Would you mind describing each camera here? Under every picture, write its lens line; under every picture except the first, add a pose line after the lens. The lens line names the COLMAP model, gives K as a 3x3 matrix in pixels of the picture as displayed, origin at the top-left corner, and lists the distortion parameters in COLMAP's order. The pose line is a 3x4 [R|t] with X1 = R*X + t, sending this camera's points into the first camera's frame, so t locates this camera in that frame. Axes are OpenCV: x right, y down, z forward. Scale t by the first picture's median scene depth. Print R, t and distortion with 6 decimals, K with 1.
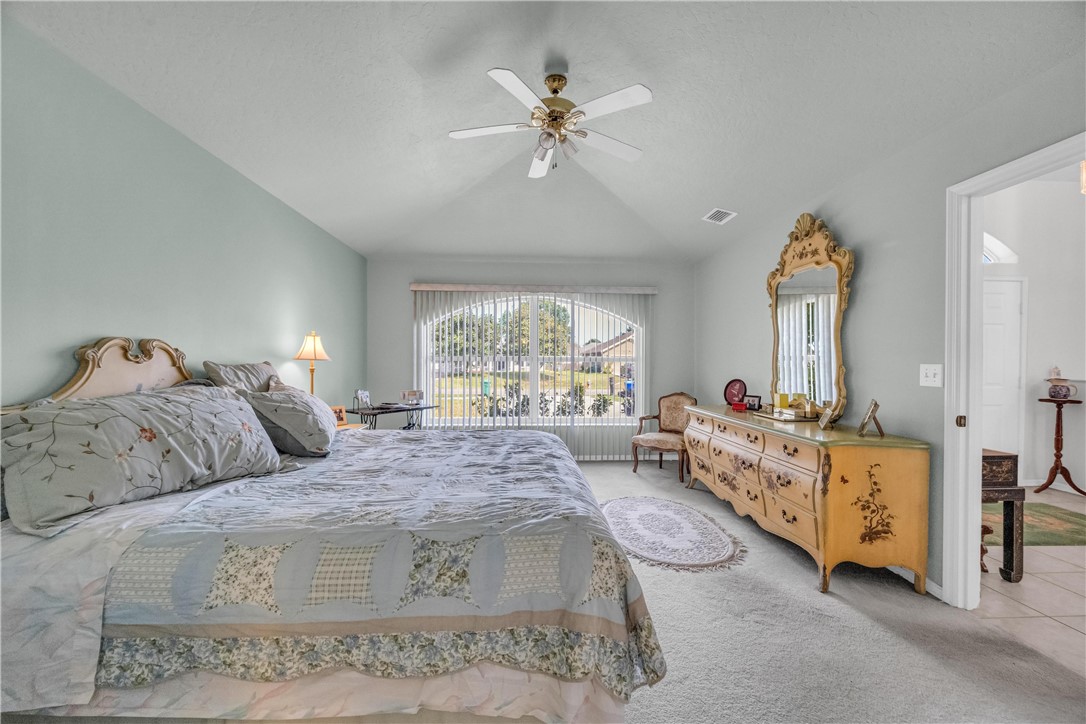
lens RADIAL K [[432.4, 0, 541.4], [0, 432.4, 361.8], [0, 0, 1]] dist [0.001407, -0.000410]
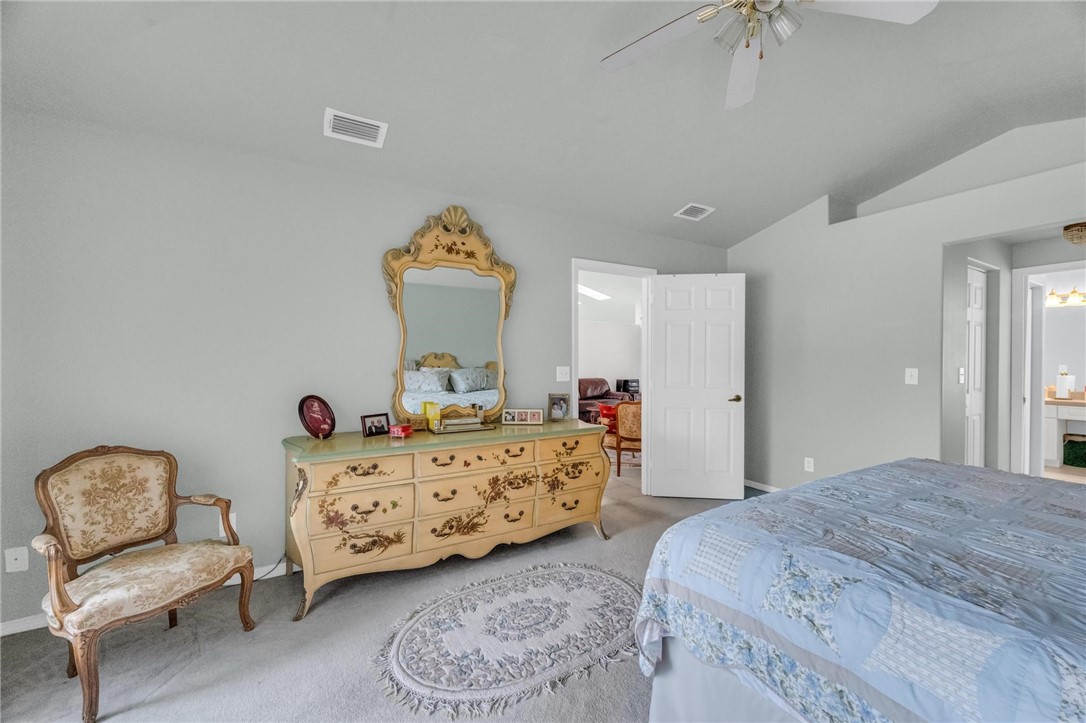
lens RADIAL K [[432.4, 0, 540.6], [0, 432.4, 364.6], [0, 0, 1]] dist [0.001407, -0.000410]
pose [[-0.466074, -0.004986, 0.884732, -0.304807], [-0.001196, 0.999987, 0.005005, -0.007153], [-0.884745, 0.001274, -0.466074, 1.279302]]
